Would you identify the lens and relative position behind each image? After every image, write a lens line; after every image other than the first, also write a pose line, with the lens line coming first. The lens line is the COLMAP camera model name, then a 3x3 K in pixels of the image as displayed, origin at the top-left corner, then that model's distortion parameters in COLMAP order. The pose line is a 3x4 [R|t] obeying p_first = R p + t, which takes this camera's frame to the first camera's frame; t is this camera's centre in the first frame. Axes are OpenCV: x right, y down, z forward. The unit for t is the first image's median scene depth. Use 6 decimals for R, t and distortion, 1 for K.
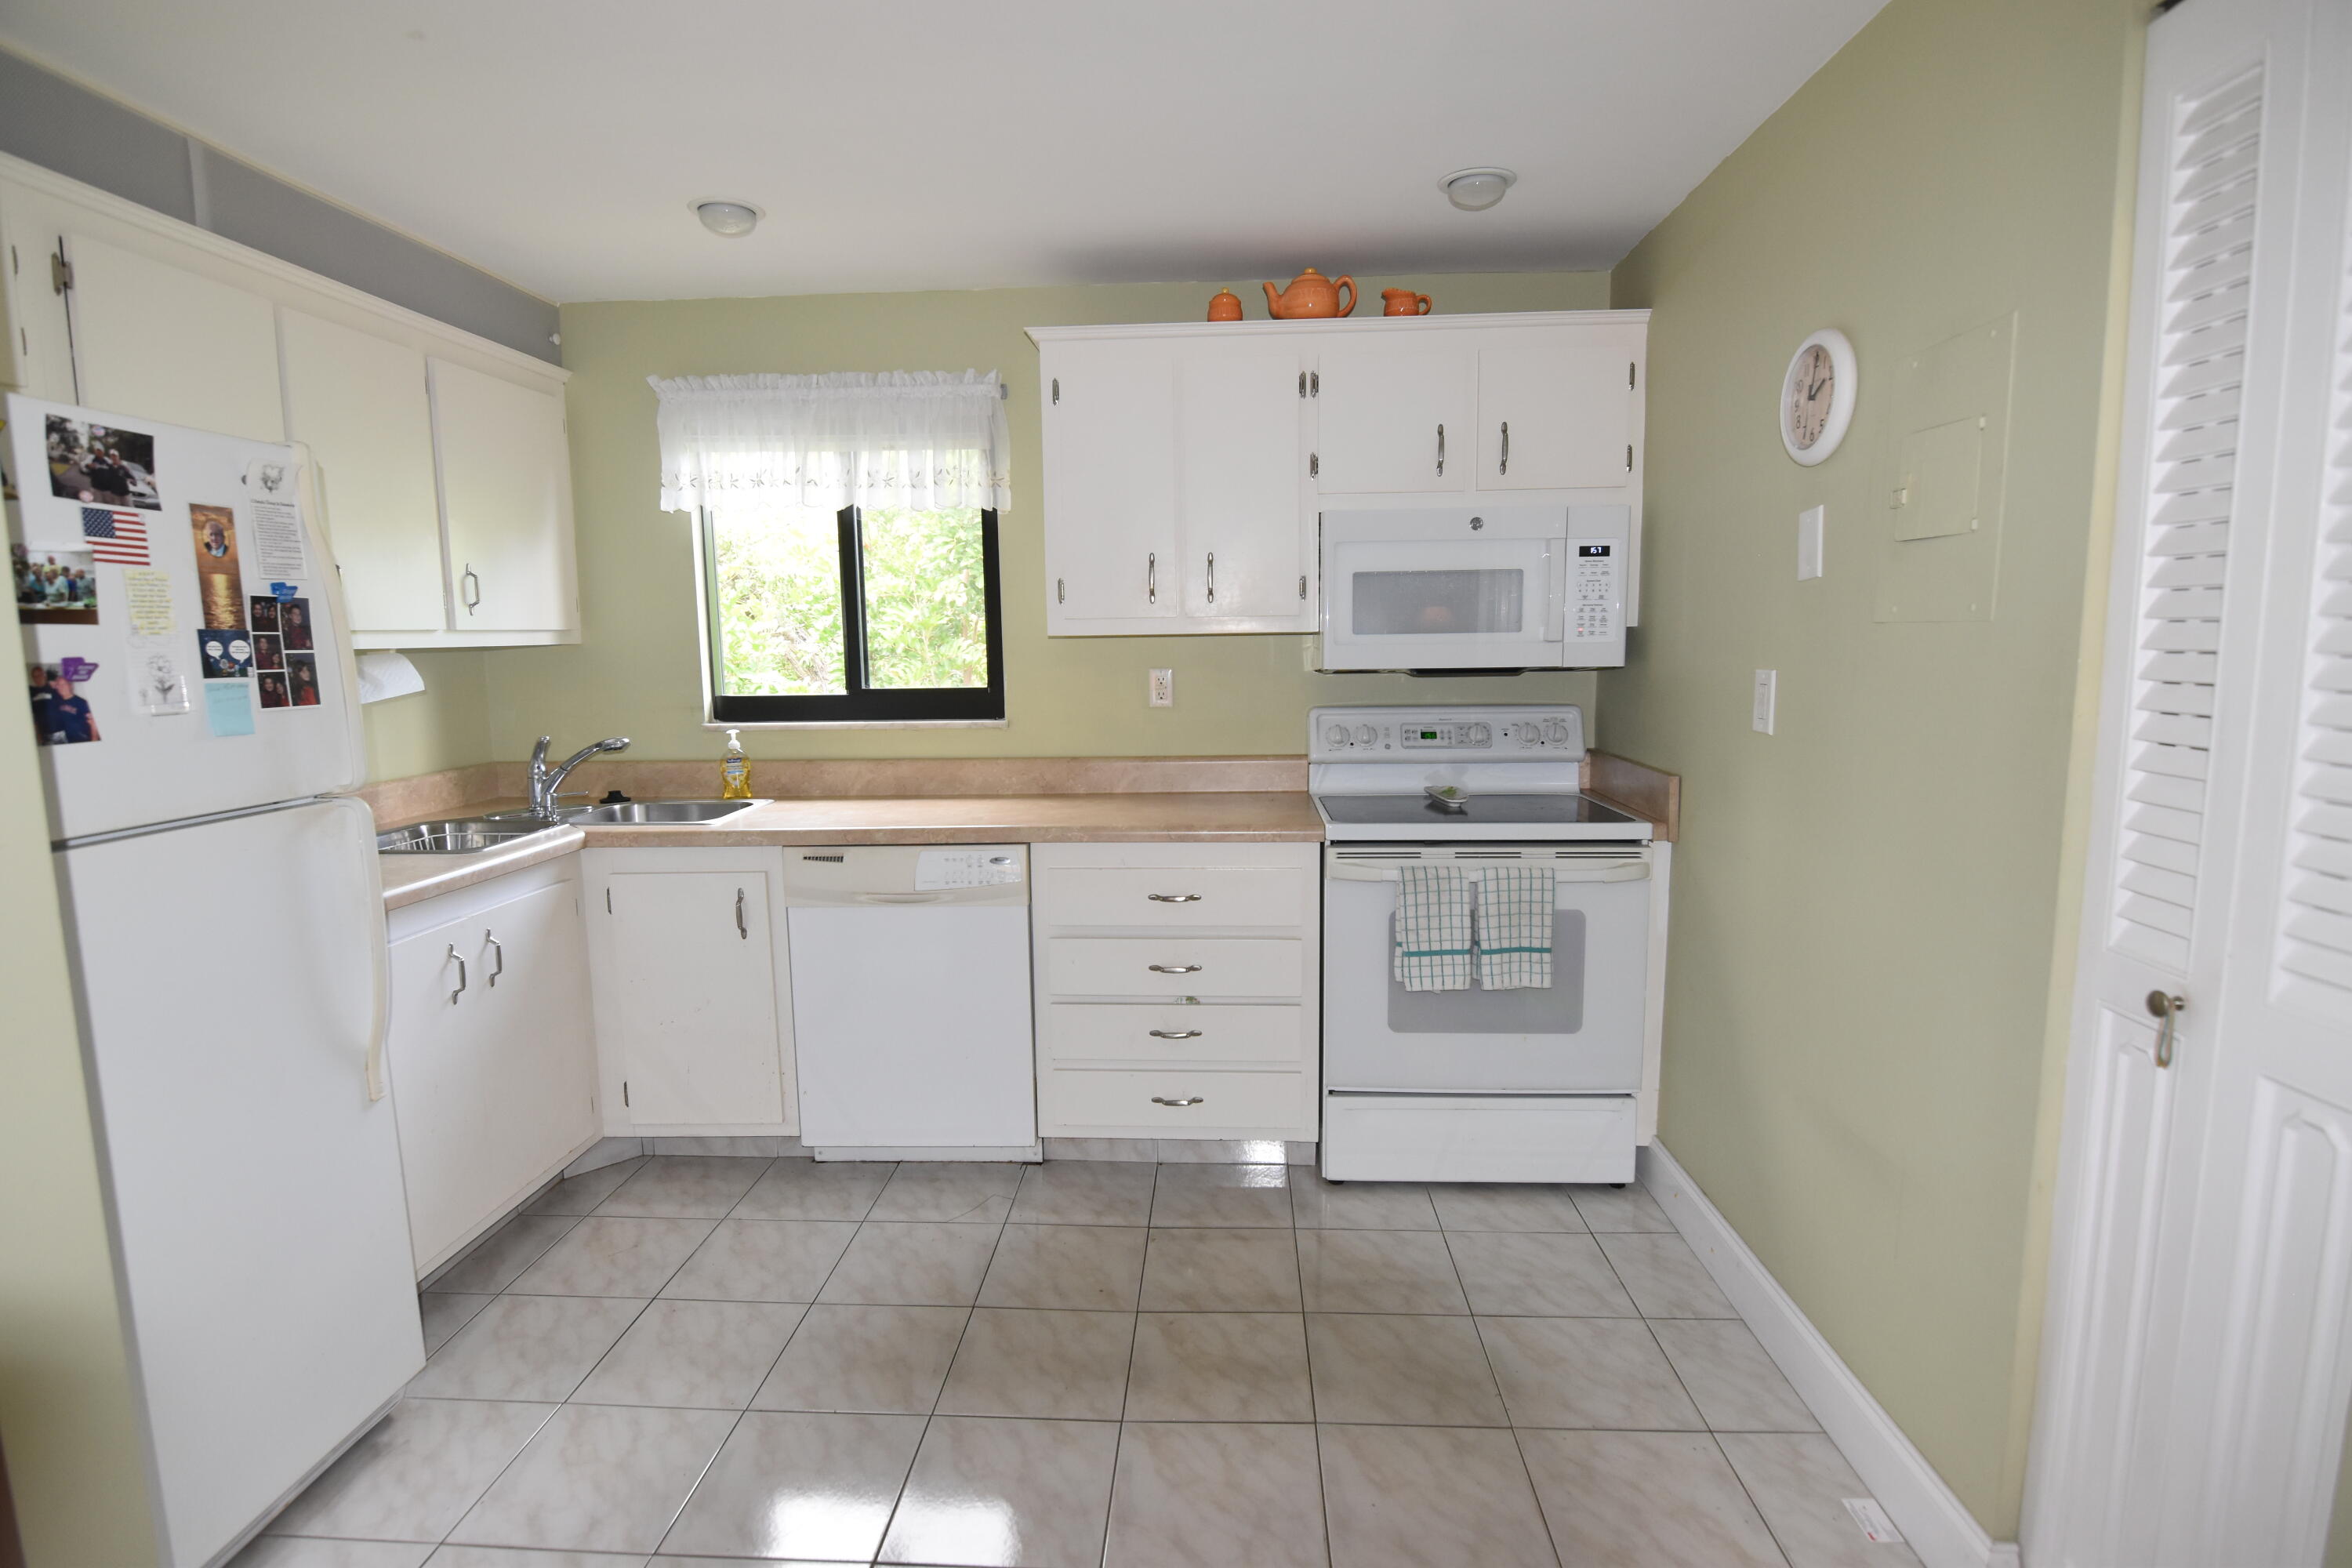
lens RADIAL K [[1170.2, 0, 1176.0], [0, 1170.2, 784.0], [0, 0, 1]] dist [0.001133, -0.010512]
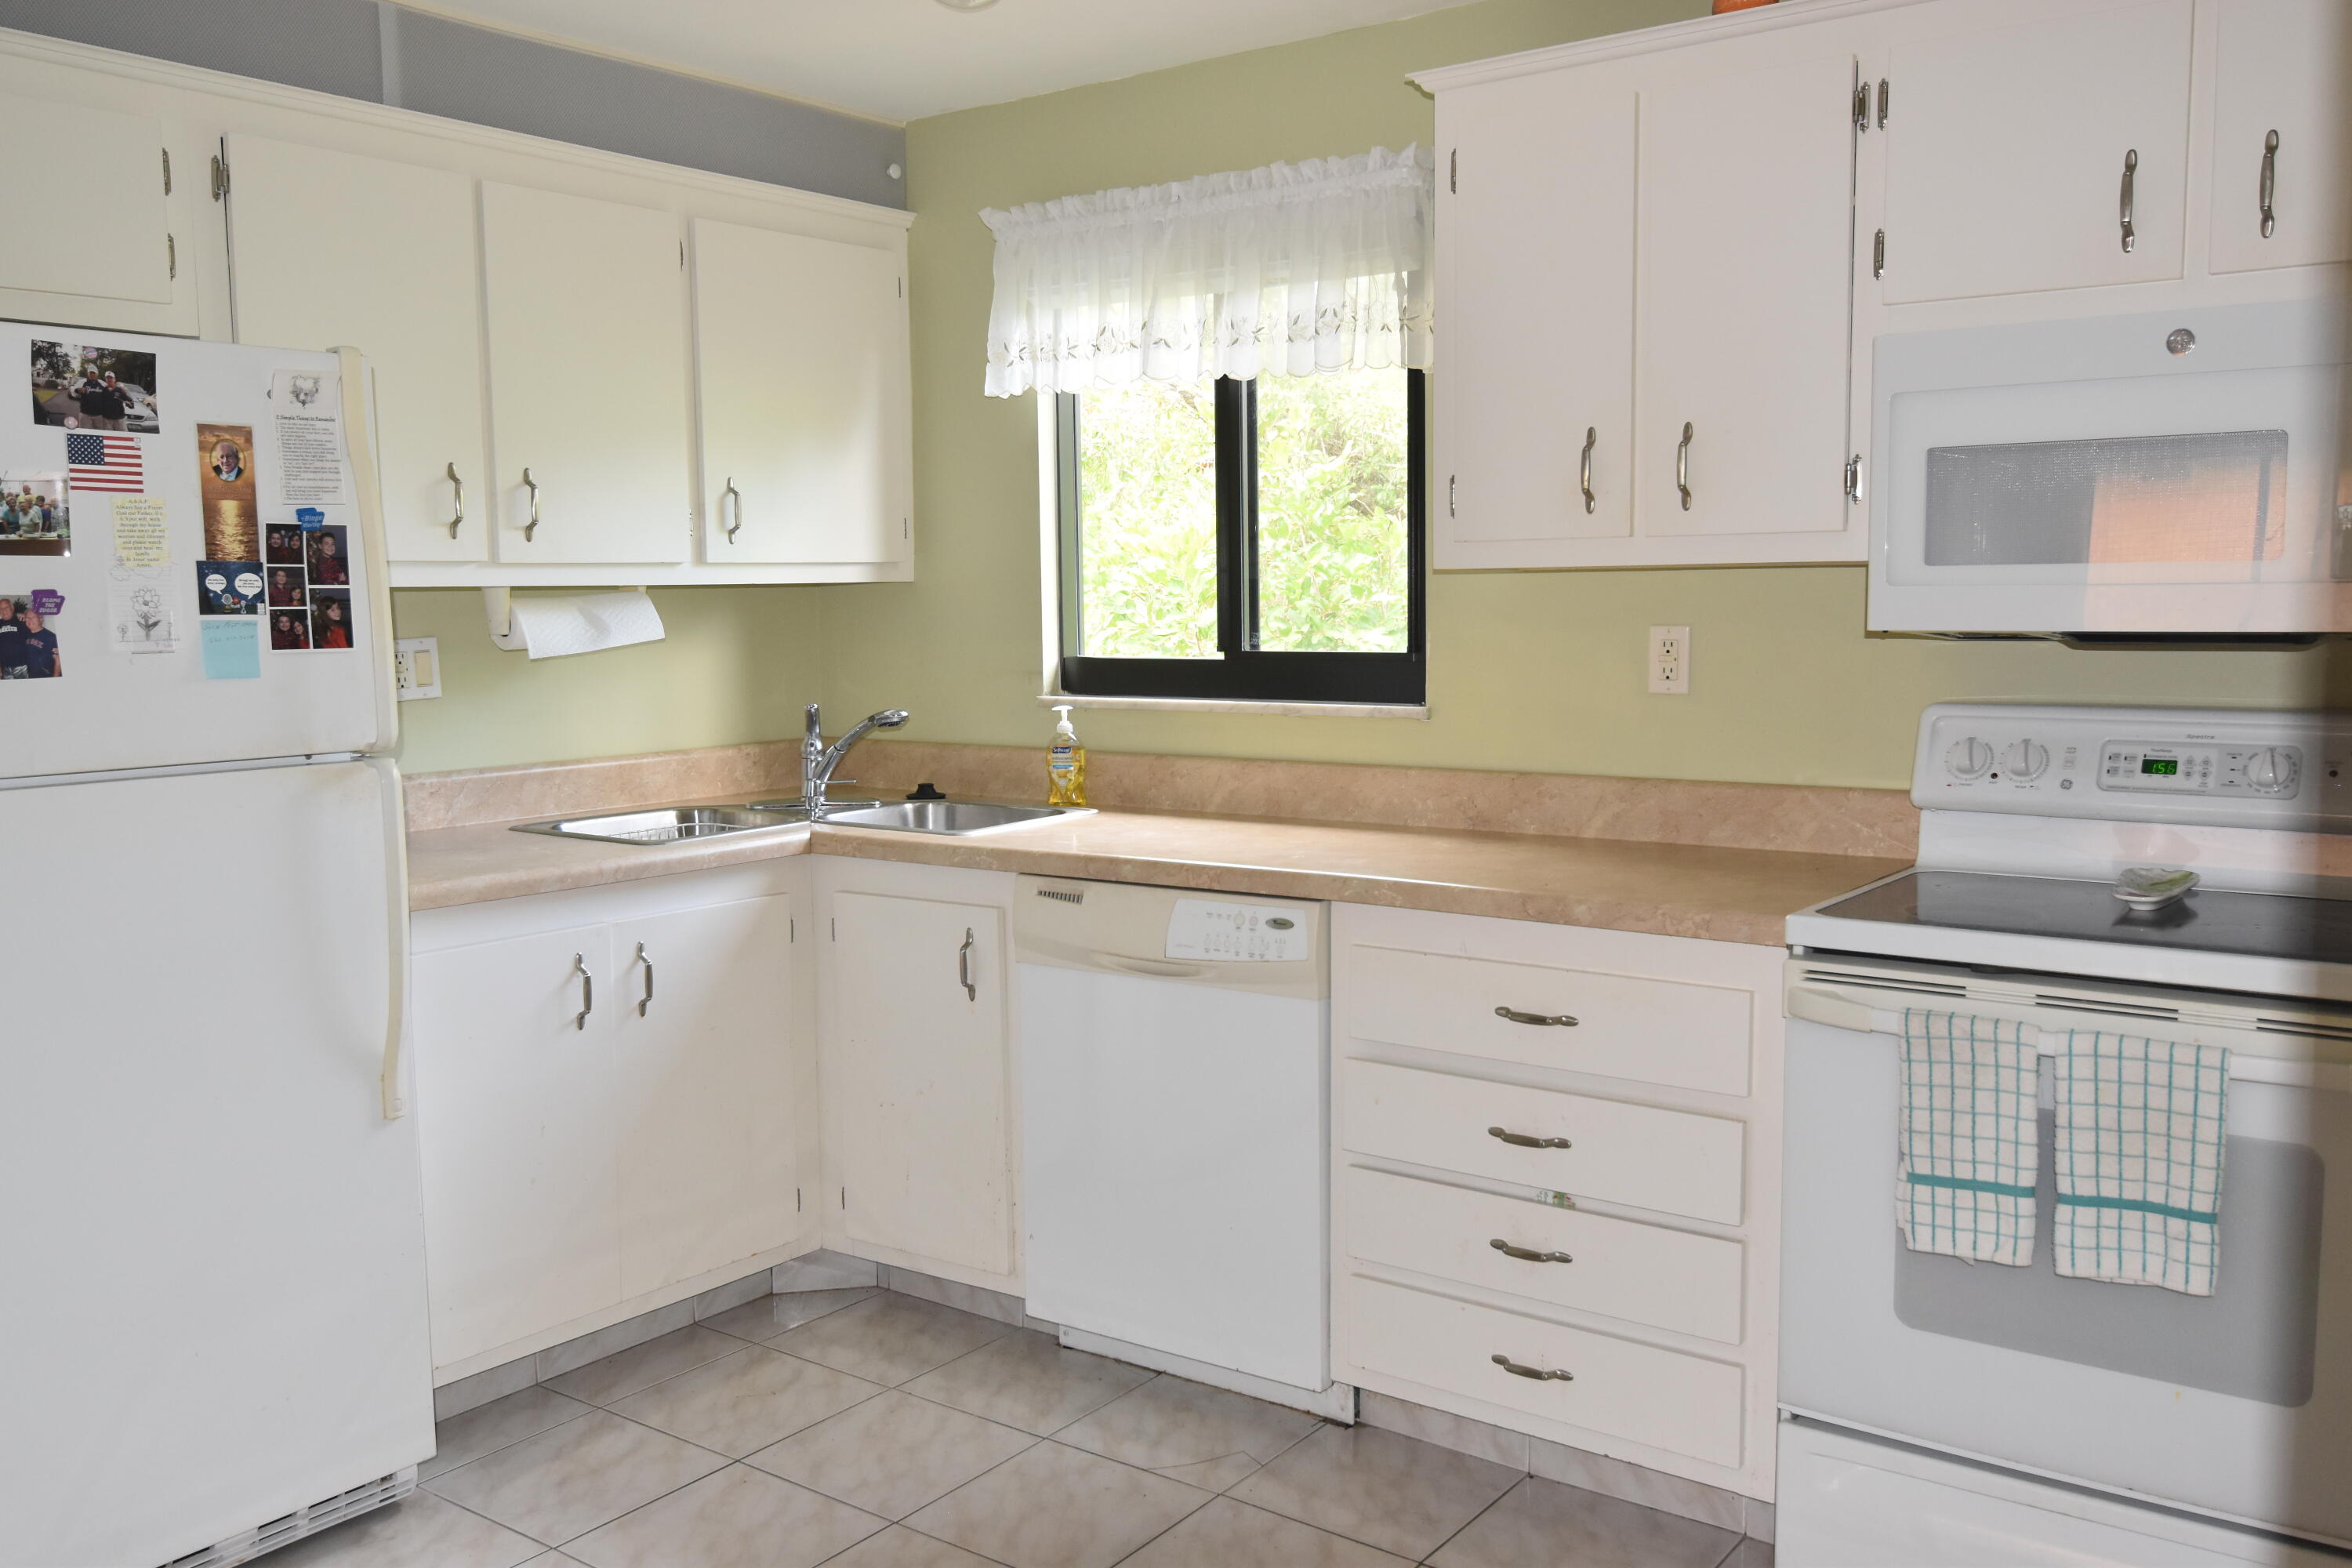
lens RADIAL K [[1957.5, 0, 1176.0], [0, 1957.5, 784.0], [0, 0, 1]] dist [0.001892, -0.014365]
pose [[0.833290, 0.058281, -0.549755, 0.374681], [-0.068860, 0.997625, 0.001387, -0.007568], [0.548531, 0.036700, 0.835325, 0.083147]]
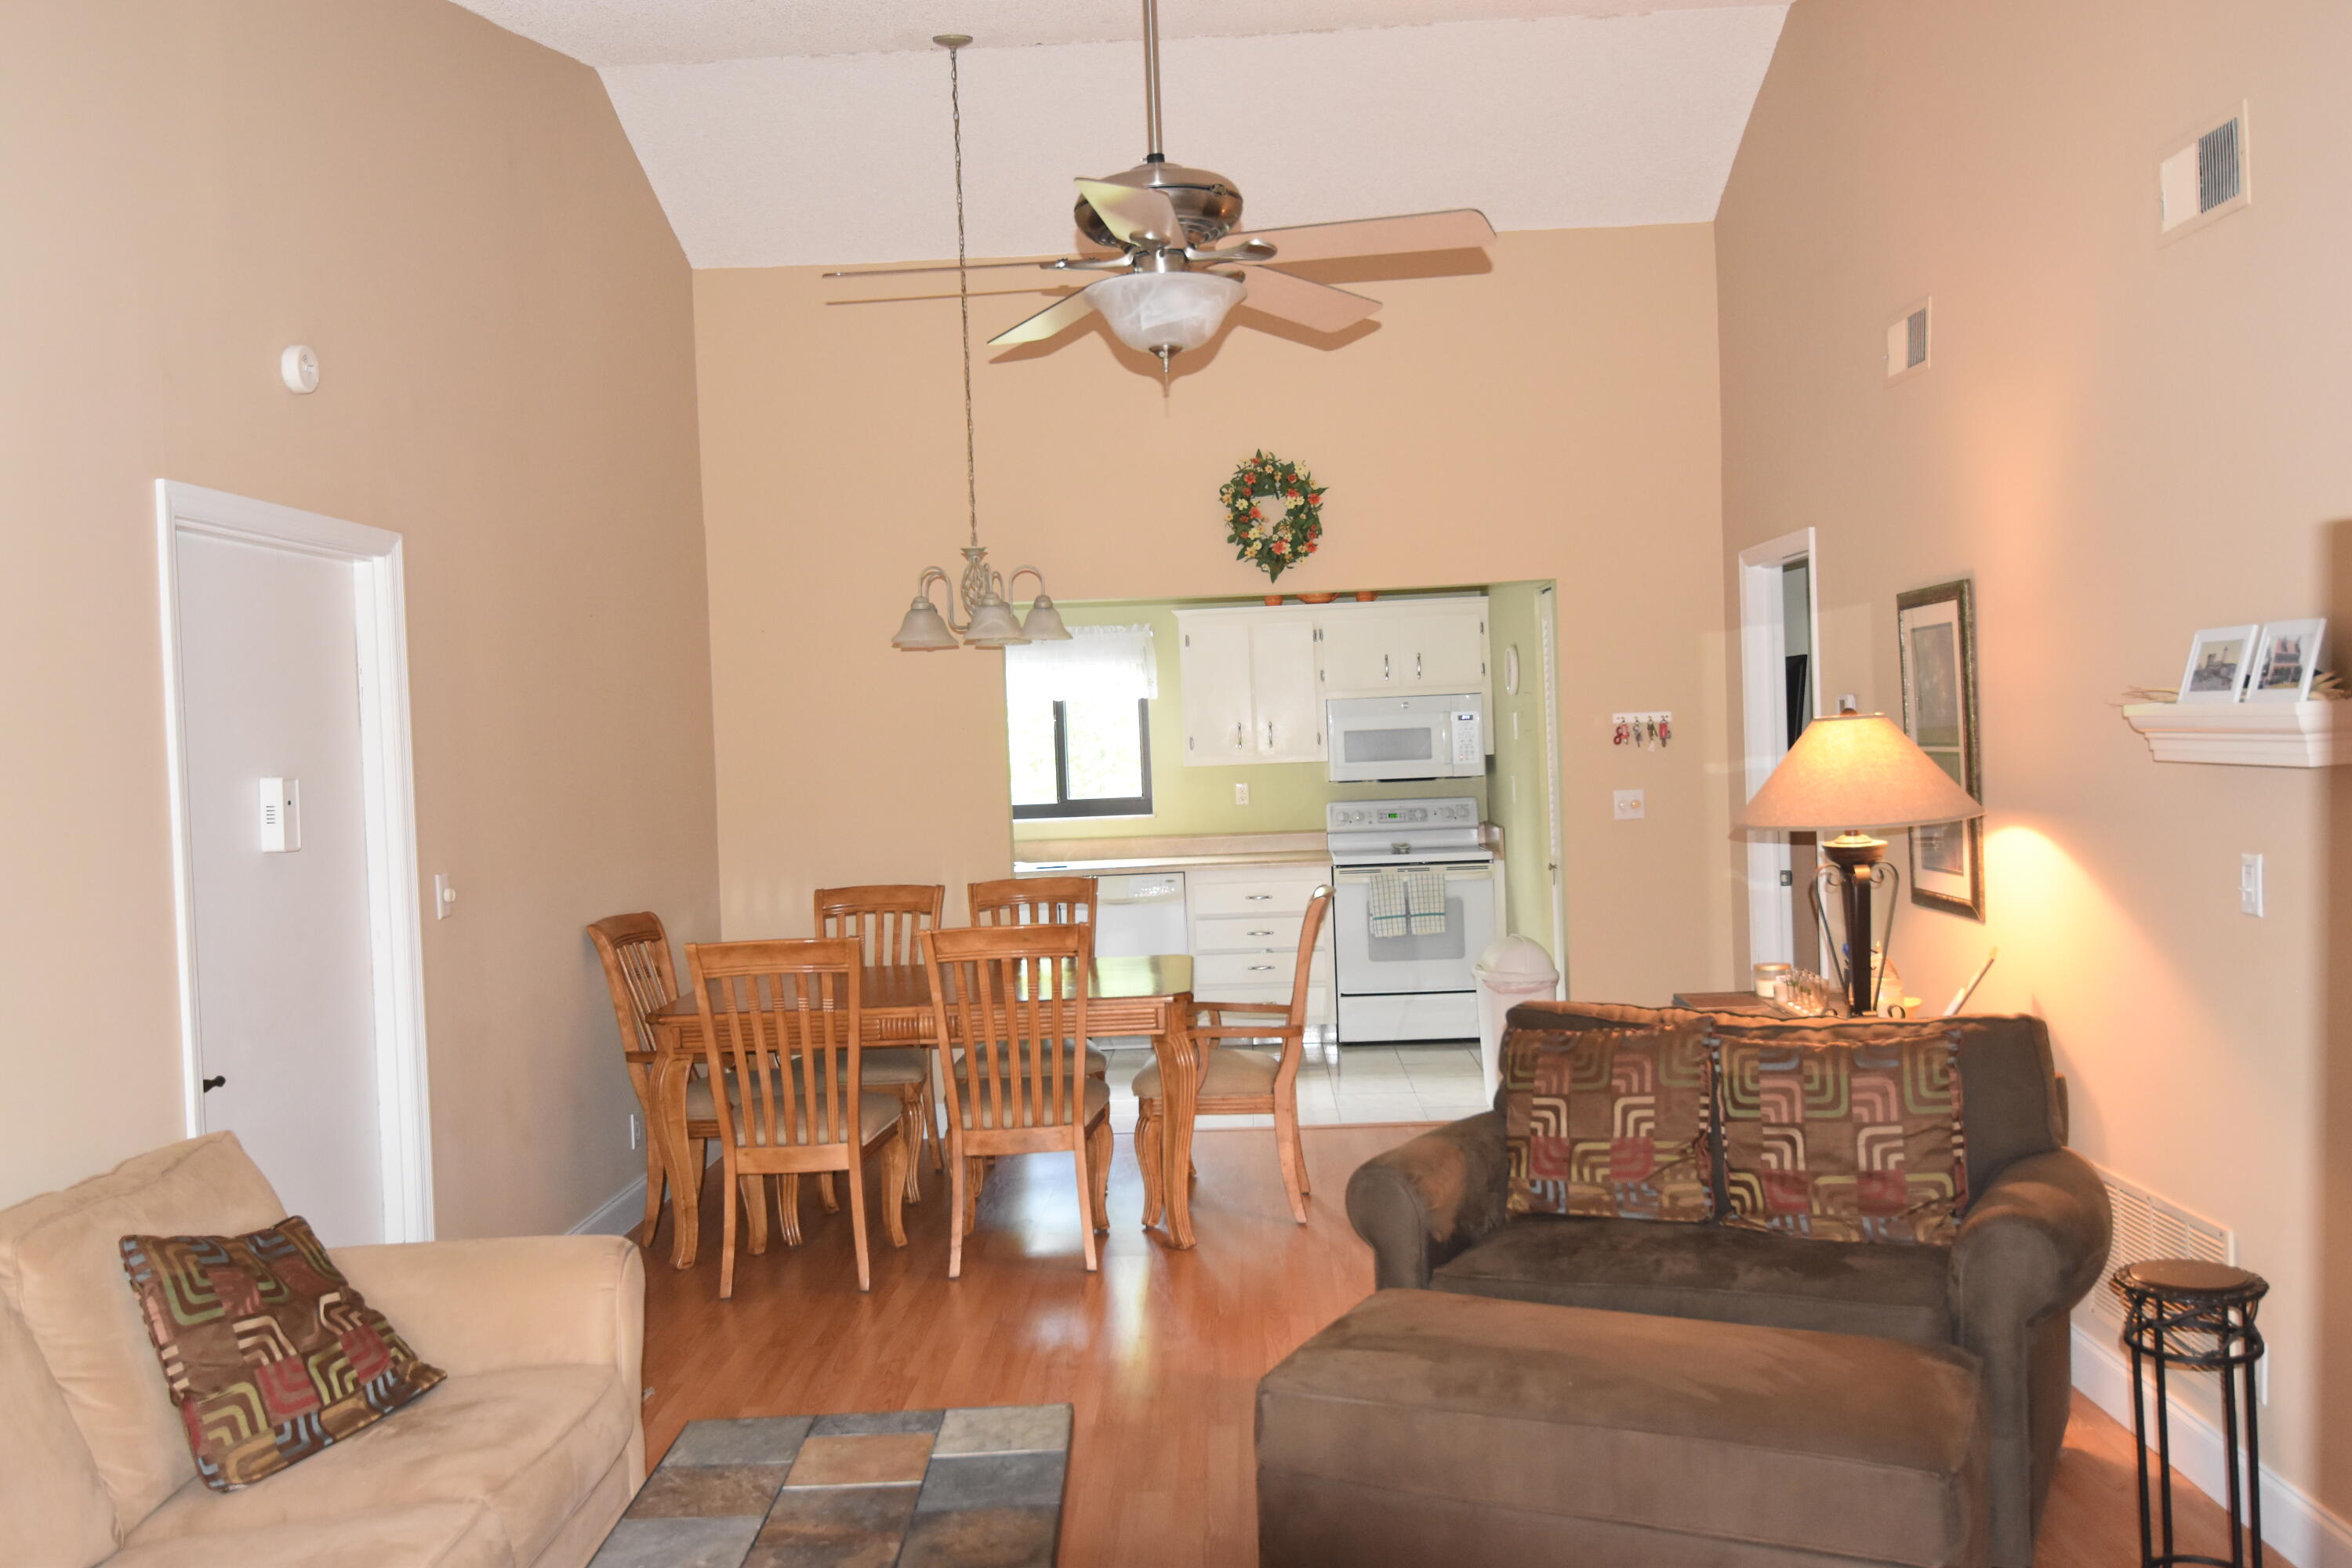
lens RADIAL K [[1957.5, 0, 1176.0], [0, 1957.5, 784.0], [0, 0, 1]] dist [0.001892, -0.014365]
pose [[0.999576, -0.027349, 0.010012, -0.166788], [0.028231, 0.994356, -0.102272, 0.238597], [-0.007158, 0.102511, 0.994706, -2.283774]]
